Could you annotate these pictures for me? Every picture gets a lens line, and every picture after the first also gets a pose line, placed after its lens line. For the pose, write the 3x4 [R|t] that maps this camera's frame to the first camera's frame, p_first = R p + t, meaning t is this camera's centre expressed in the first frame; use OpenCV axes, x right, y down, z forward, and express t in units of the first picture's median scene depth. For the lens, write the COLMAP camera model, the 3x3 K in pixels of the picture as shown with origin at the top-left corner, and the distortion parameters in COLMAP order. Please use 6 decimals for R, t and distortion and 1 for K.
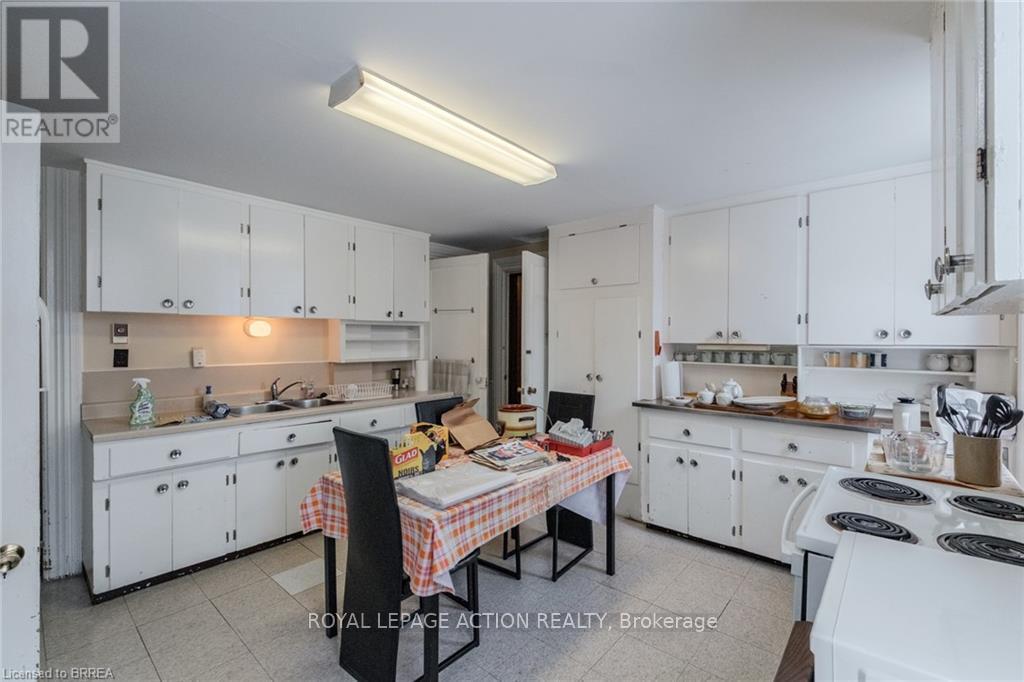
lens RADIAL K [[439.5, 0, 518.4], [0, 439.5, 339.3], [0, 0, 1]] dist [0.001018, -0.005531]
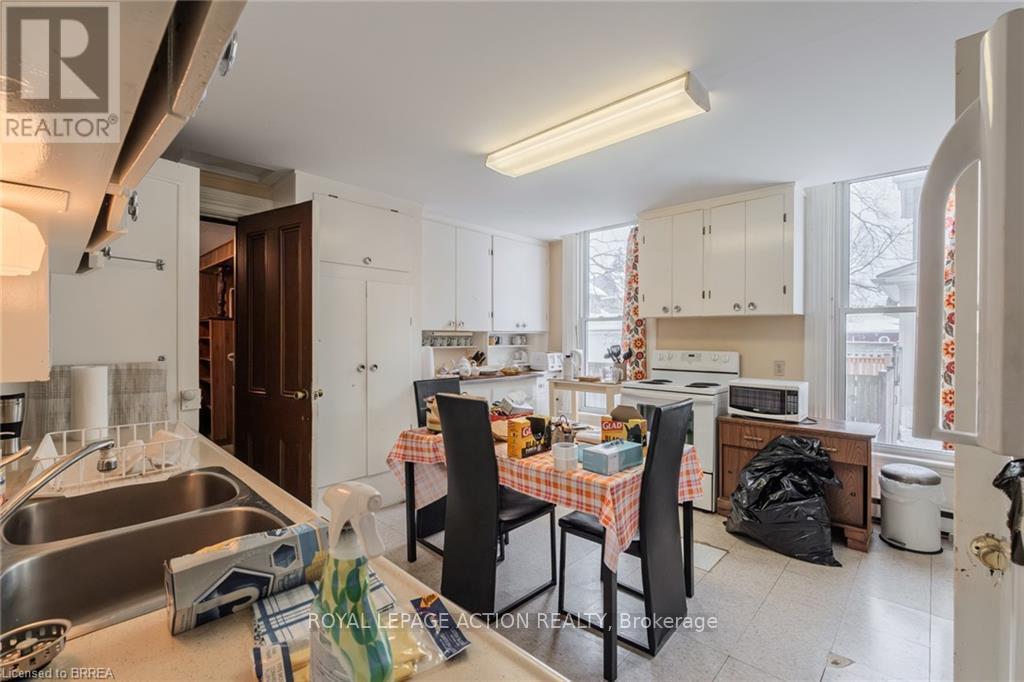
lens RADIAL K [[439.5, 0, 518.4], [0, 439.5, 339.3], [0, 0, 1]] dist [0.001018, -0.005531]
pose [[0.039658, -0.010081, 0.999162, -0.815135], [0.000423, 0.999949, 0.010072, 0.022151], [-0.999213, 0.000023, 0.039660, 0.752101]]
